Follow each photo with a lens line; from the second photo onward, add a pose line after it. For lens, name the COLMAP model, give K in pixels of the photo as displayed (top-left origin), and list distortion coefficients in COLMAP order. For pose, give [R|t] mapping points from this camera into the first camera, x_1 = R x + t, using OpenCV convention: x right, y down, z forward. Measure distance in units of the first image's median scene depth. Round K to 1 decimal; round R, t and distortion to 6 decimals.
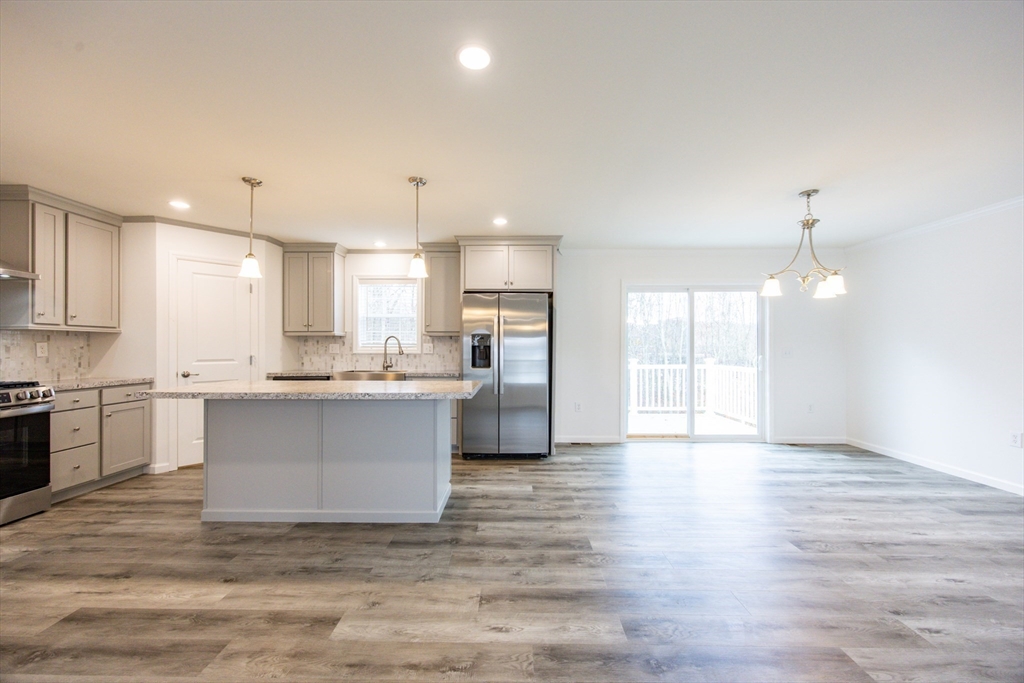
lens RADIAL K [[399.9, 0, 508.0], [0, 399.9, 344.6], [0, 0, 1]] dist [-0.001643, -0.000418]
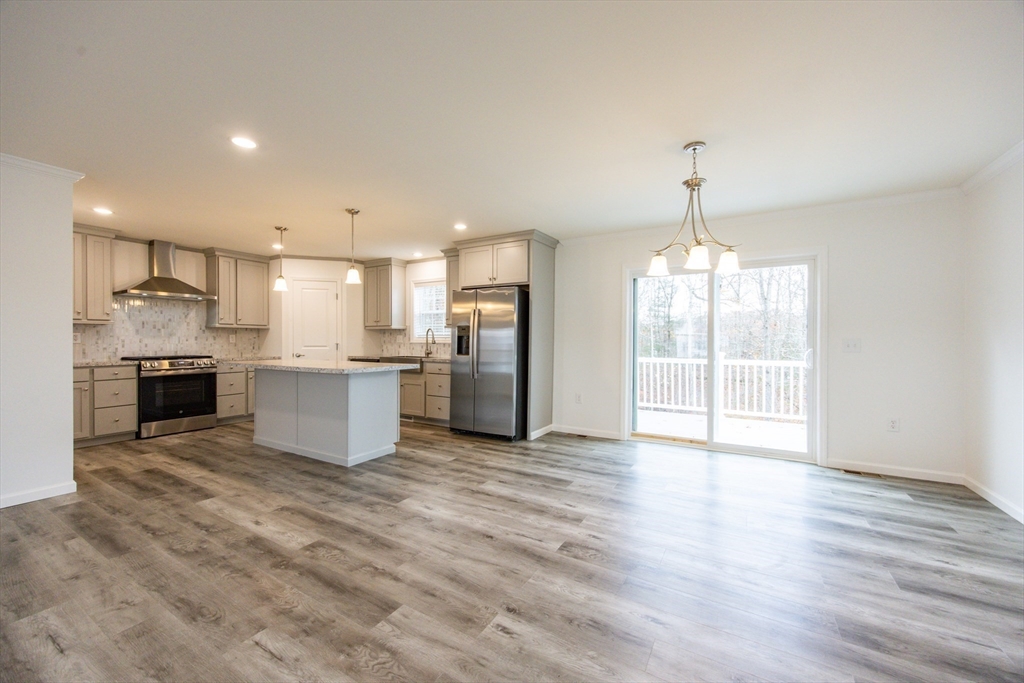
lens RADIAL K [[399.4, 0, 507.1], [0, 399.4, 341.0], [0, 0, 1]] dist [0.000075, 0.000098]
pose [[0.864531, 0.002870, -0.502571, 0.672823], [0.000715, 0.999976, 0.006940, 0.010352], [0.502578, -0.006359, 0.864508, 0.080023]]
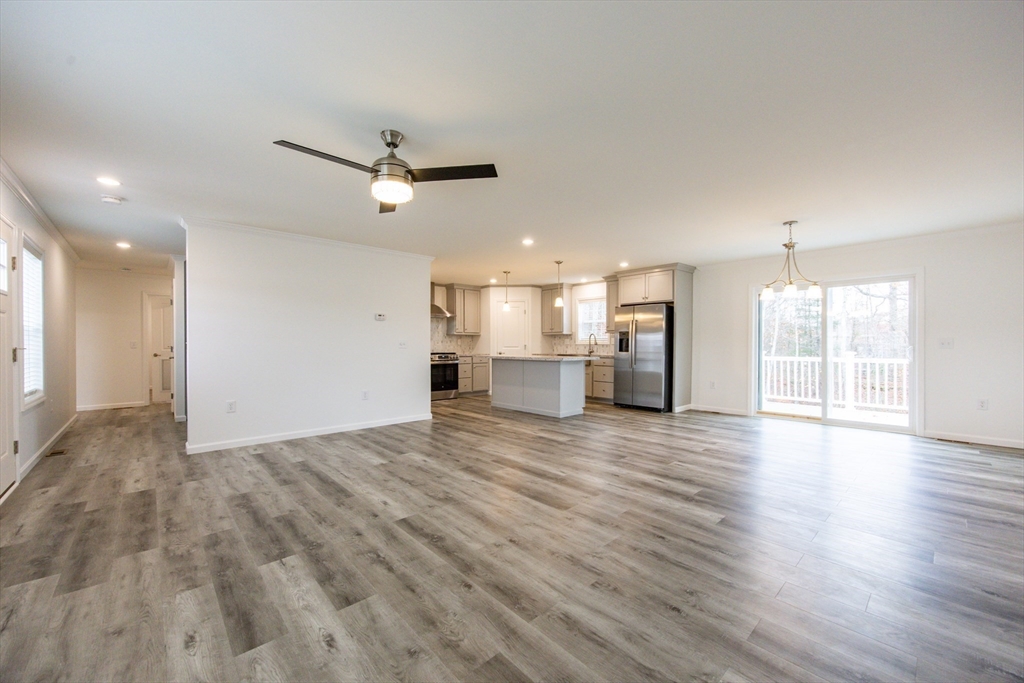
lens RADIAL K [[399.9, 0, 505.1], [0, 399.9, 345.1], [0, 0, 1]] dist [-0.000306, 0.000291]
pose [[0.679159, 0.000167, -0.733991, 0.882772], [0.005410, 0.999972, 0.005233, 0.019357], [0.733972, -0.007525, 0.679139, -0.519286]]
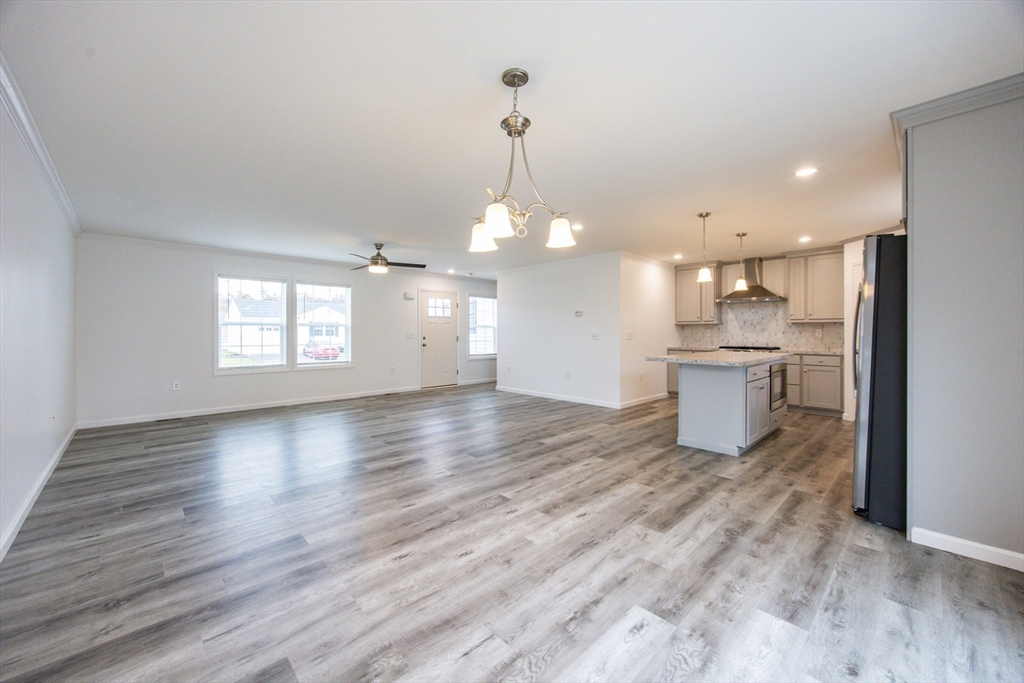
lens RADIAL K [[393.5, 0, 510.1], [0, 393.5, 332.6], [0, 0, 1]] dist [-0.000466, -0.000070]
pose [[-0.713255, -0.001484, -0.700903, 0.952488], [0.001221, 0.999994, -0.003360, 0.012934], [0.700904, -0.003253, -0.713248, 1.148869]]
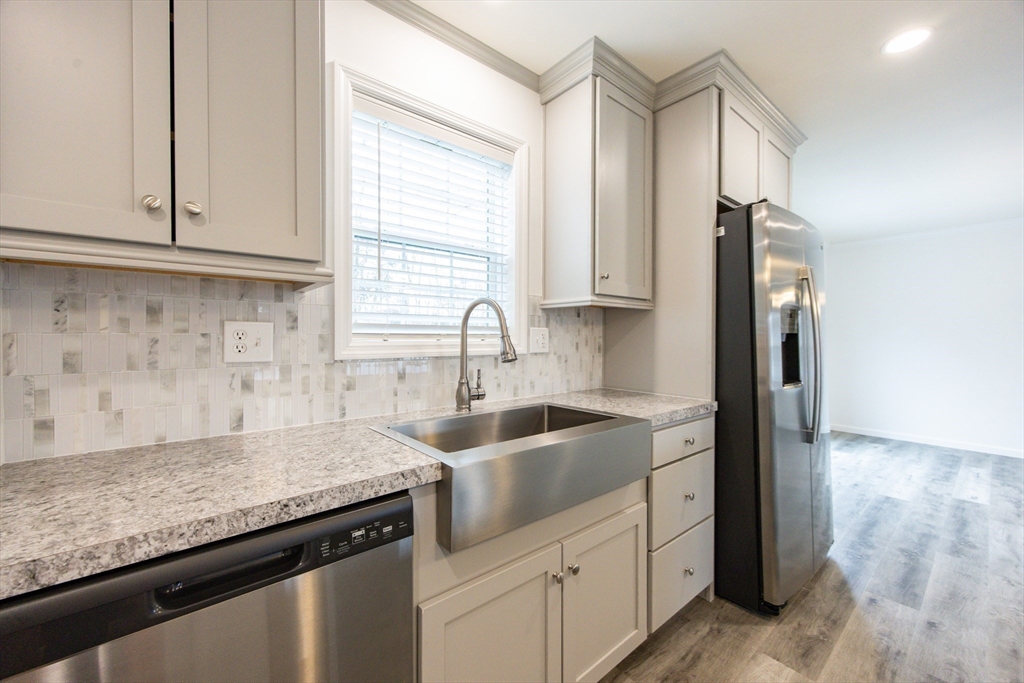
lens RADIAL K [[399.2, 0, 507.3], [0, 399.2, 338.6], [0, 0, 1]] dist [-0.000264, 0.000111]
pose [[0.760910, -0.001987, 0.648854, -0.620757], [-0.007610, 0.999899, 0.011987, 0.005219], [-0.648813, -0.014059, 0.760818, 0.953519]]
